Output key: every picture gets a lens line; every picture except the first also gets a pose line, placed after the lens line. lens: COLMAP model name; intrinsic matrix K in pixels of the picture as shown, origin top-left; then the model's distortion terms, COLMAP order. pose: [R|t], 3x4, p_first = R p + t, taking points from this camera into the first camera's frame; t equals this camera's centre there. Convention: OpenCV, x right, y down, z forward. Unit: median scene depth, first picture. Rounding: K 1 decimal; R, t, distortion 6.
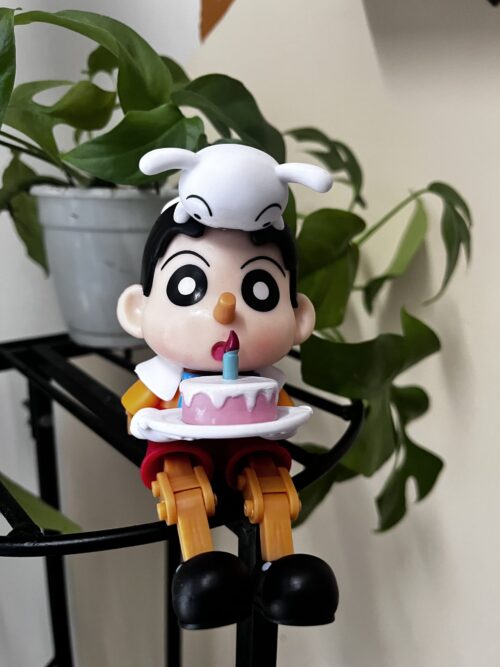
lens RADIAL K [[545.3, 0, 250.0], [0, 545.3, 333.5], [0, 0, 1]] dist [0.004742, 0.007260]
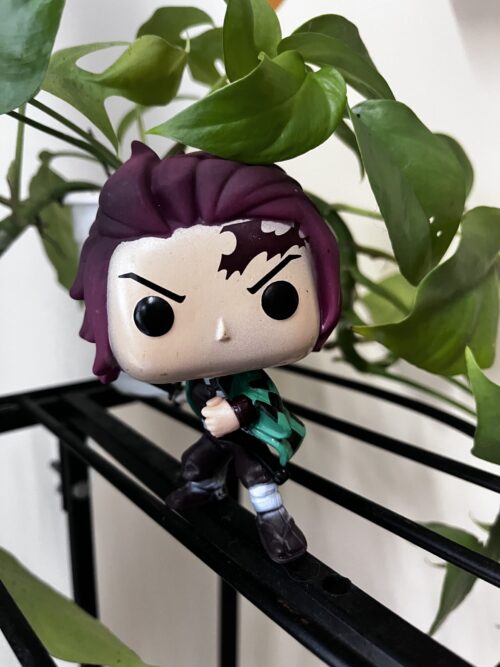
lens RADIAL K [[545.3, 0, 250.0], [0, 545.3, 333.5], [0, 0, 1]] dist [0.004742, 0.007260]
pose [[0.999535, -0.016217, -0.025833, -0.117053], [0.014825, 0.998474, -0.053199, -0.022486], [0.026656, 0.052791, 0.998250, 0.229215]]
